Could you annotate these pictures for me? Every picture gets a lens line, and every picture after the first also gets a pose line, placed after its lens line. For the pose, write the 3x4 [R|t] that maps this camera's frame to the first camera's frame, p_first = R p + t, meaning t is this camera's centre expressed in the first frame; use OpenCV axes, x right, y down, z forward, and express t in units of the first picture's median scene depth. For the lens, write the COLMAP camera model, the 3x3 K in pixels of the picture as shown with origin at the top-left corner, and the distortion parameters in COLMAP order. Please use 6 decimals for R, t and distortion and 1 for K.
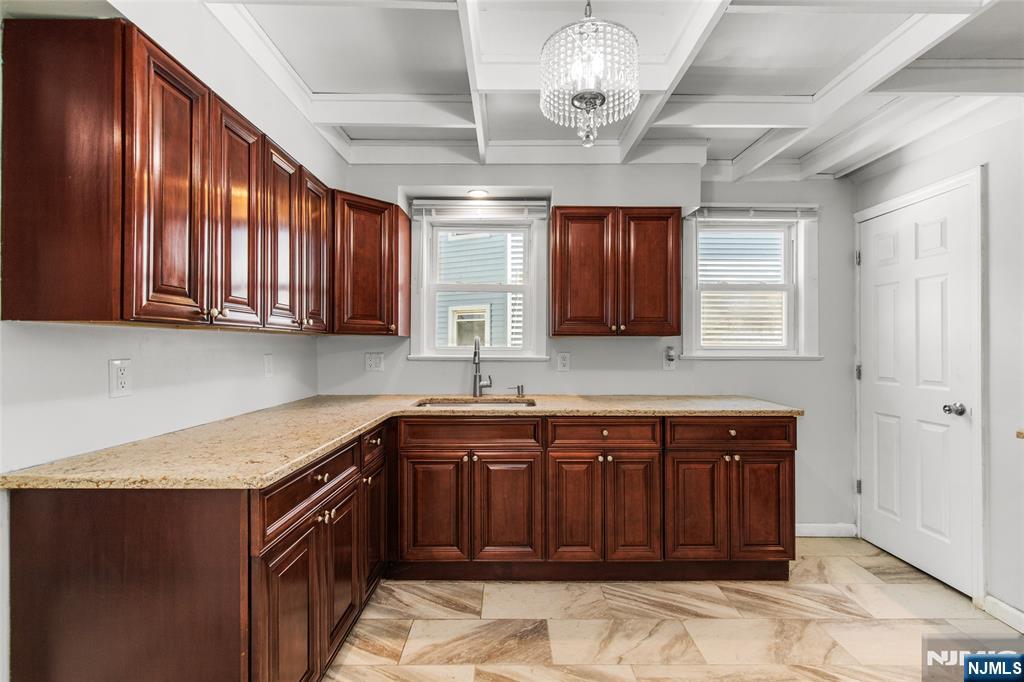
lens RADIAL K [[474.4, 0, 517.8], [0, 474.4, 342.7], [0, 0, 1]] dist [0.004067, 0.000475]
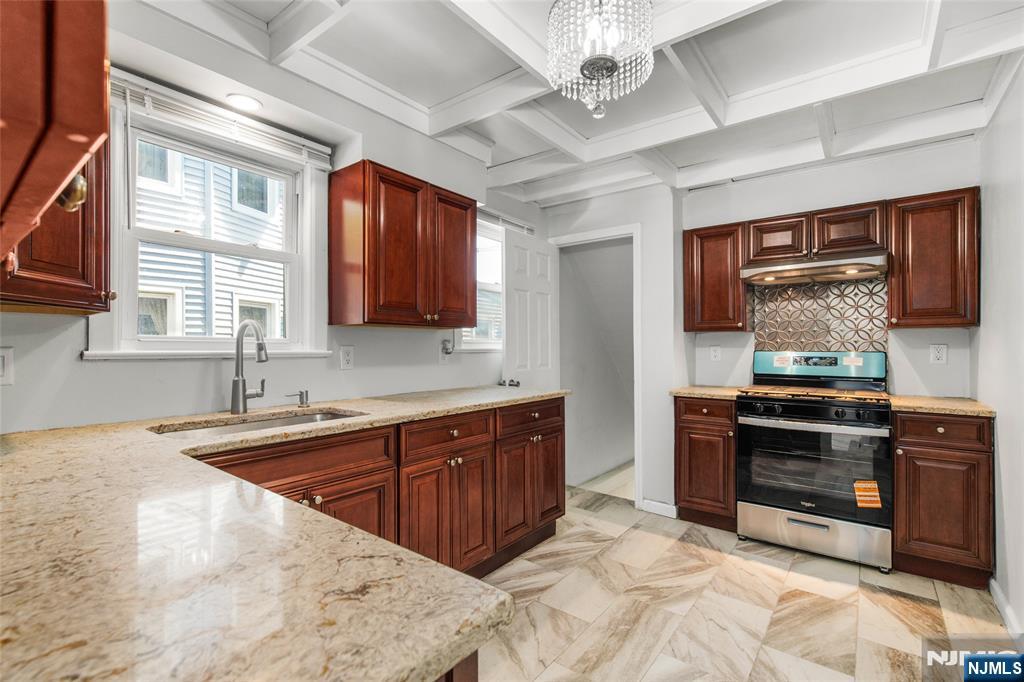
lens RADIAL K [[466.9, 0, 516.0], [0, 466.9, 346.0], [0, 0, 1]] dist [0.004375, 0.000586]
pose [[0.611839, -0.001156, 0.790981, -0.390343], [-0.000150, 0.999999, 0.001577, 0.021755], [-0.790982, -0.001083, 0.611838, 0.328786]]
